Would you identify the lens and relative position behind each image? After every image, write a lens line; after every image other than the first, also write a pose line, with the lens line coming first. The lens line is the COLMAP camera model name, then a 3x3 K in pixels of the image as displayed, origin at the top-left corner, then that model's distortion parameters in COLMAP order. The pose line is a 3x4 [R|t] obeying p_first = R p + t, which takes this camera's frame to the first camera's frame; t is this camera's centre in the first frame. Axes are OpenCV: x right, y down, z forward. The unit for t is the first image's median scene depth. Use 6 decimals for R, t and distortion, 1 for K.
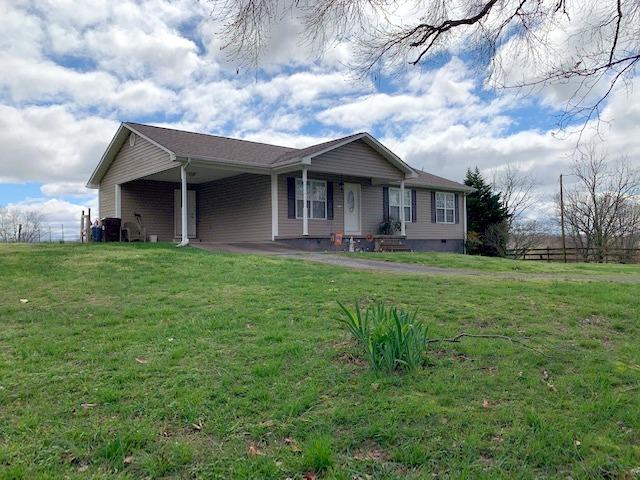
lens RADIAL K [[478.1, 0, 294.0], [0, 478.1, 239.2], [0, 0, 1]] dist [-0.004757, -0.003910]
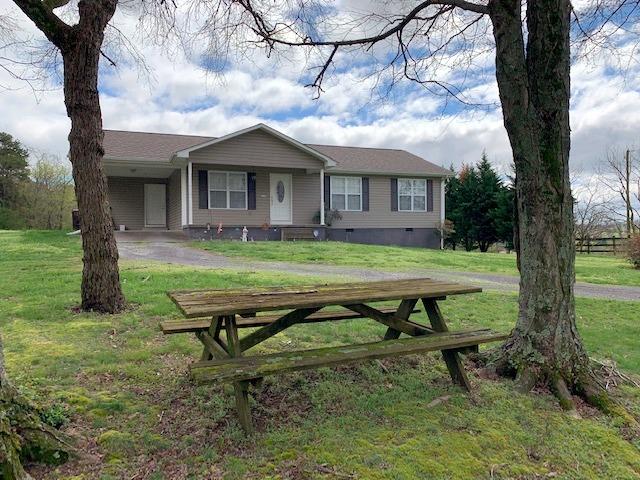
lens RADIAL K [[494.7, 0, 318.2], [0, 494.7, 232.9], [0, 0, 1]] dist [0.065812, -0.061110]
pose [[0.963464, -0.003078, -0.267822, 0.421874], [0.003554, 0.999993, 0.001293, 0.007677], [0.267816, -0.002198, 0.963468, 0.000414]]
